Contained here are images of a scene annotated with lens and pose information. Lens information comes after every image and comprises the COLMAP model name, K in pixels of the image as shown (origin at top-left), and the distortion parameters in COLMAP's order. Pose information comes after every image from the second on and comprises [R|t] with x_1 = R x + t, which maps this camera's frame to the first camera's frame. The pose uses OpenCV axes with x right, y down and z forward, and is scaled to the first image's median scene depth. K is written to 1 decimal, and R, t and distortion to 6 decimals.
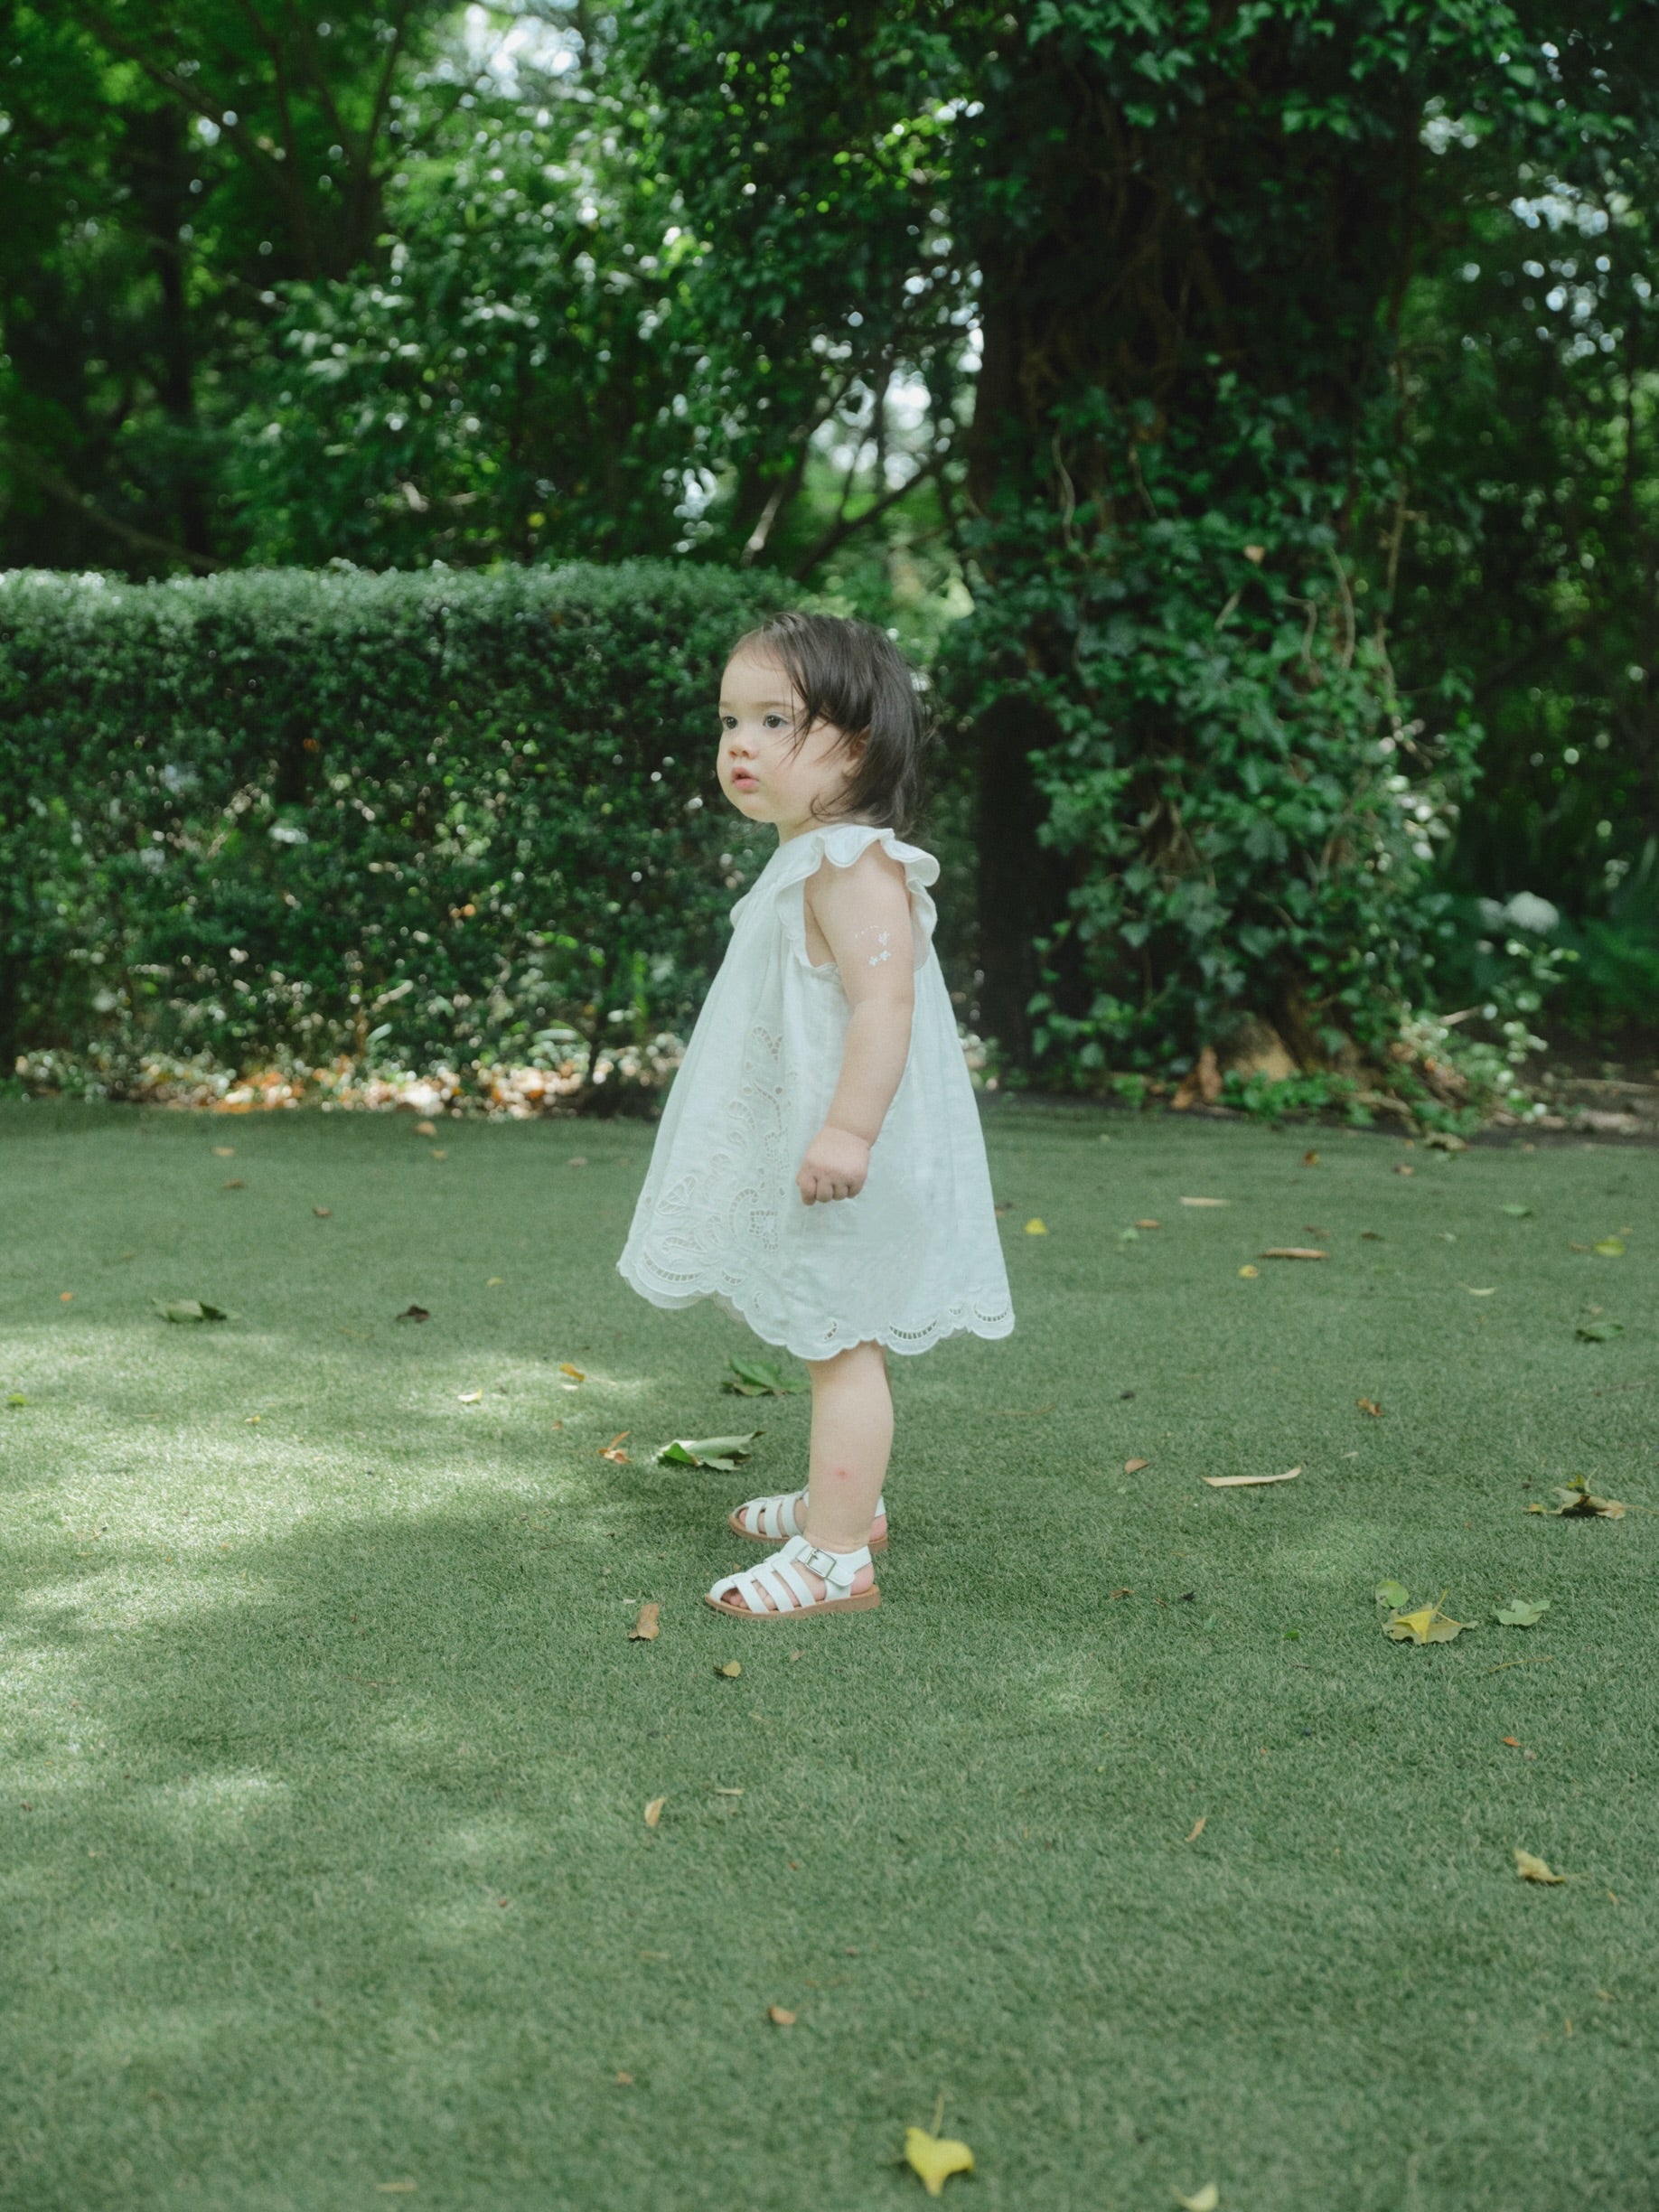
lens RADIAL K [[3119.9, 0, 823.9], [0, 3119.9, 1050.9], [0, 0, 1]] dist [-0.018257, -0.003461]
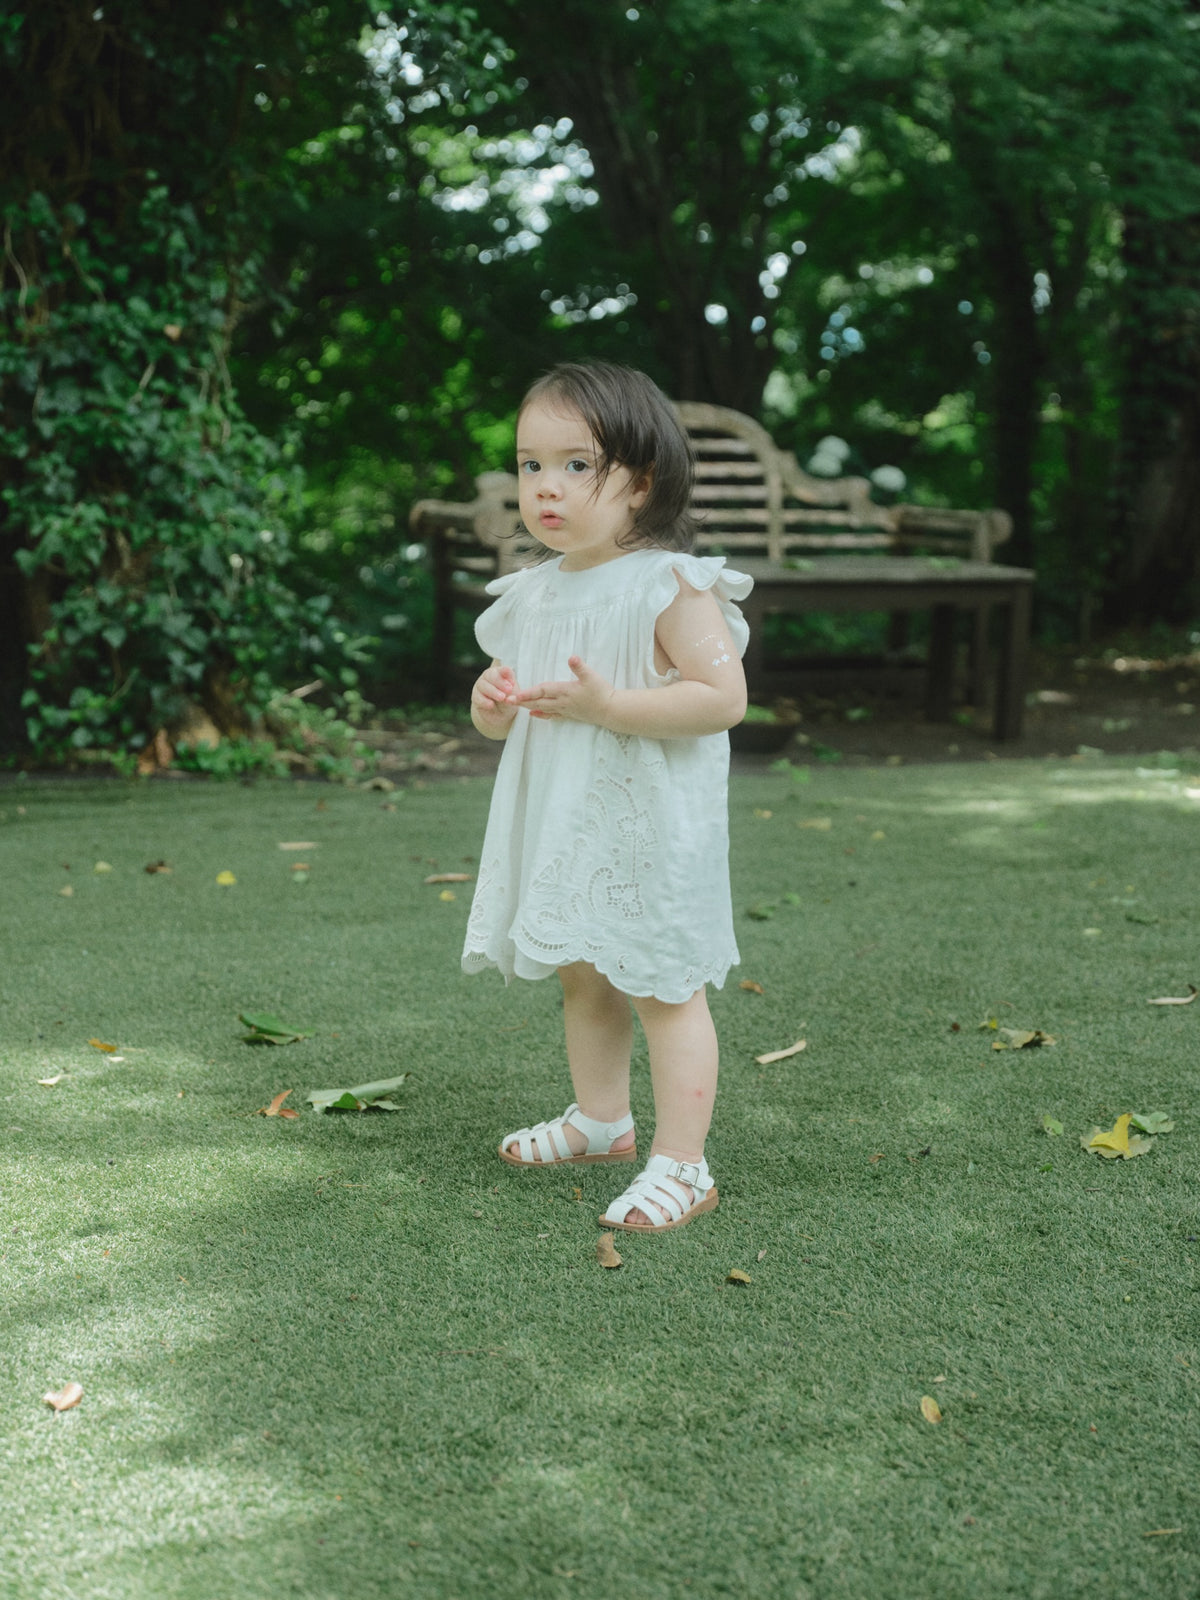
lens RADIAL K [[2252.2, 0, 600.0], [0, 2252.2, 800.0], [0, 0, 1]] dist [0.122689, -1.040045]
pose [[0.843020, -0.085622, 0.531024, -0.228819], [0.063399, 0.996184, 0.059977, -0.015428], [-0.534133, -0.016895, 0.845232, 0.139552]]
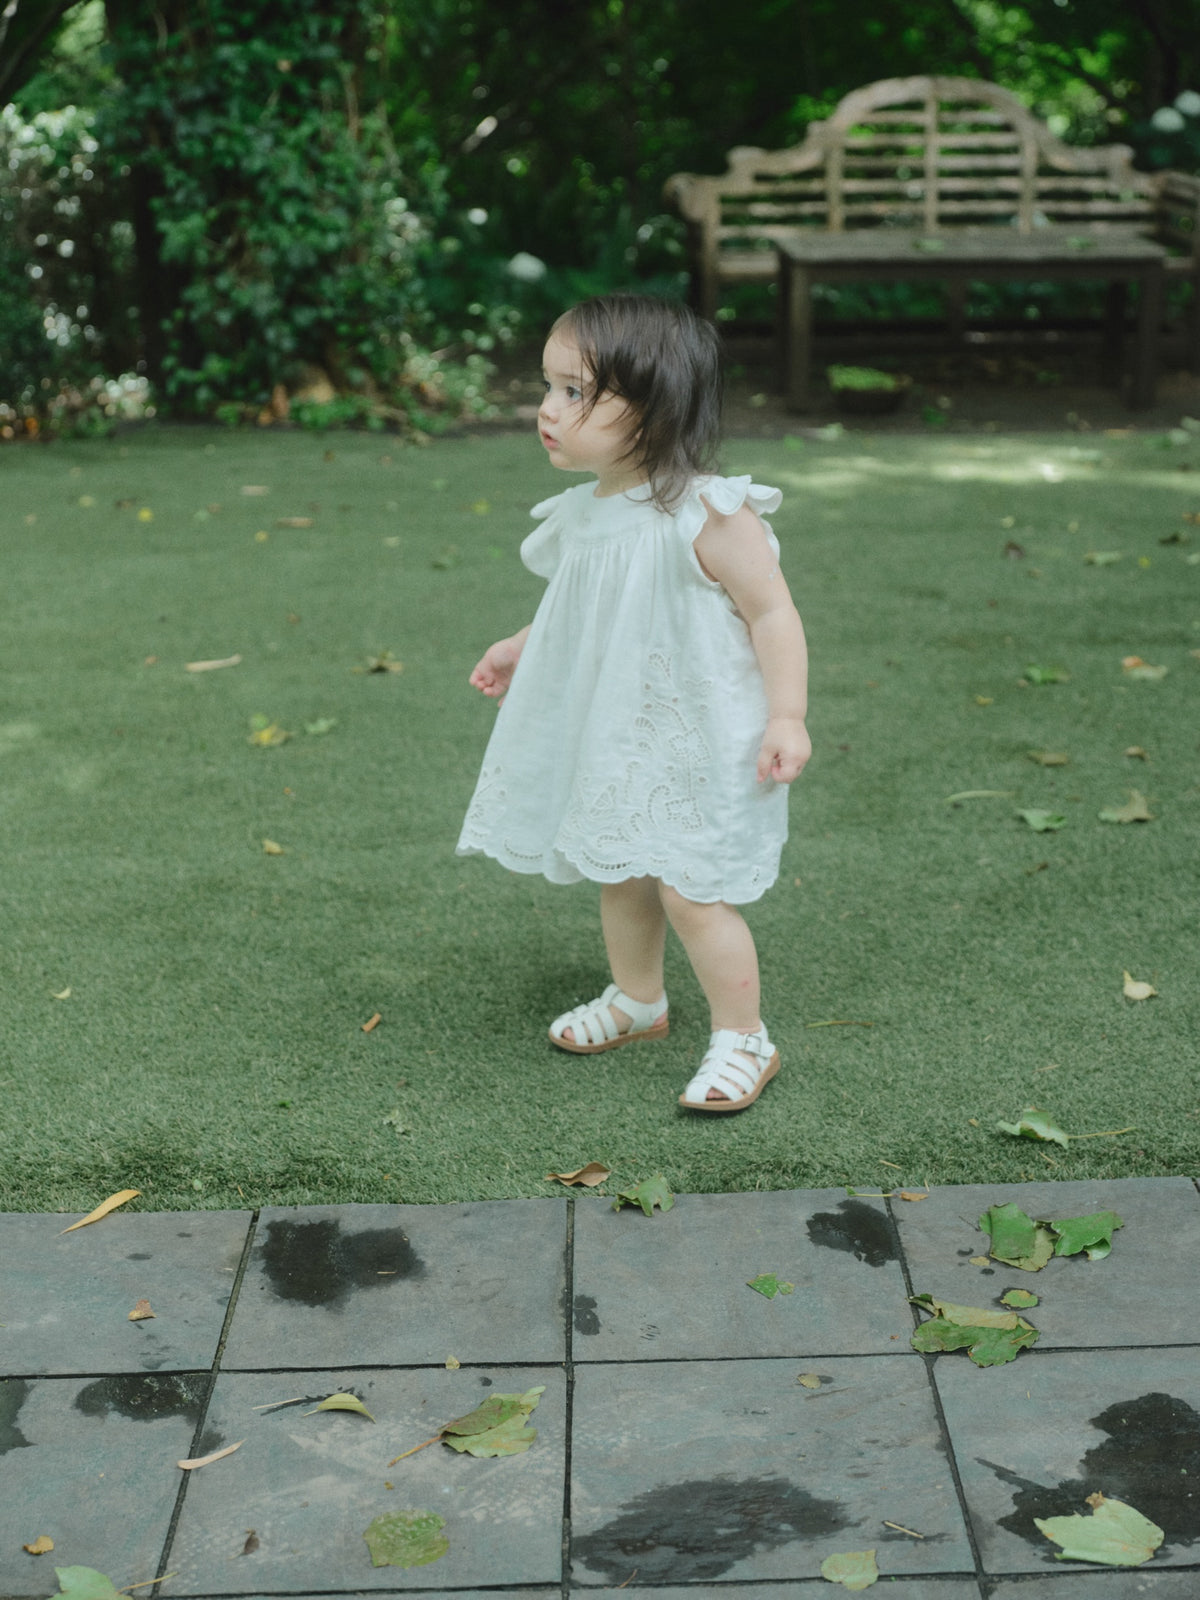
lens RADIAL K [[2256.7, 0, 595.9], [0, 2256.7, 760.1], [0, 0, 1]] dist [-0.018257, -0.003461]
pose [[0.981270, -0.081672, 0.174466, 0.069100], [0.046650, 0.979466, 0.196137, -0.033859], [-0.186903, -0.184325, 0.964931, -0.198930]]
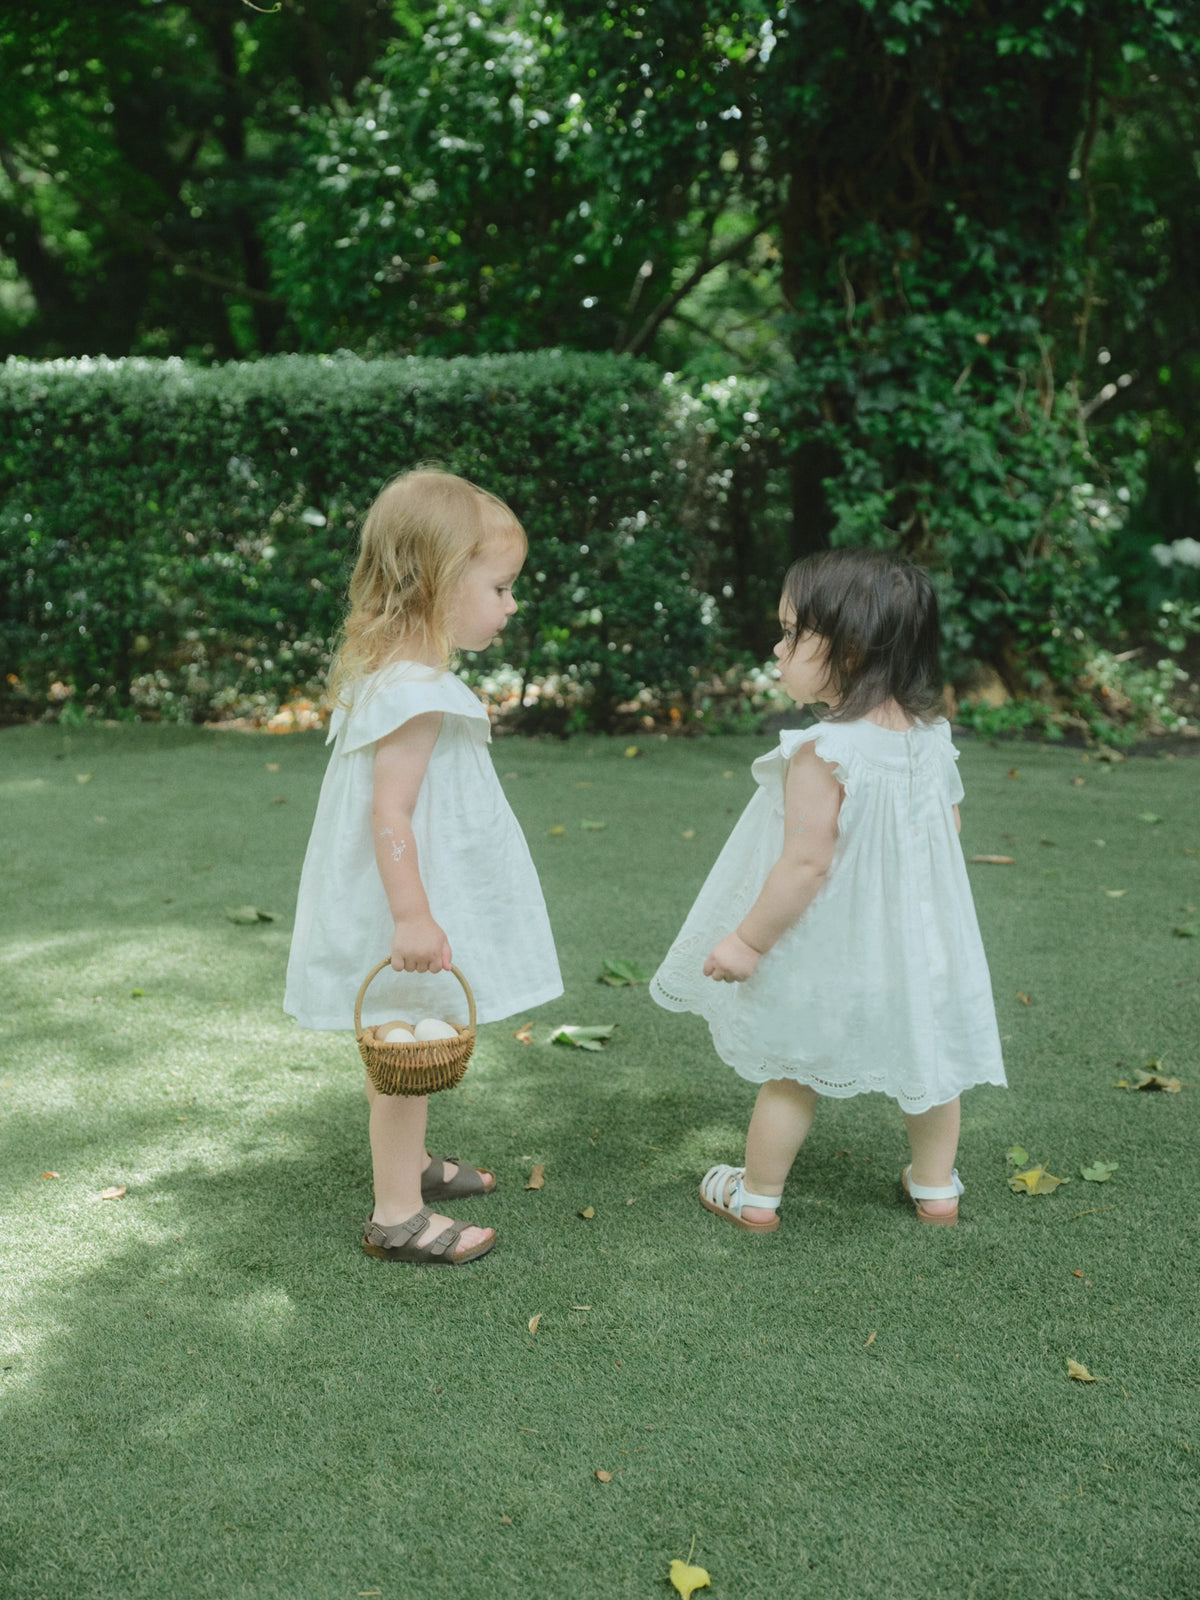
lens RADIAL K [[2268.4, 0, 605.6], [0, 2268.4, 749.0], [0, 0, 1]] dist [-0.036957, 0.095706]
pose [[0.998839, -0.005010, -0.047921, 0.015985], [0.008710, 0.996969, 0.077308, -0.056981], [0.047388, -0.077635, 0.995855, -0.056699]]
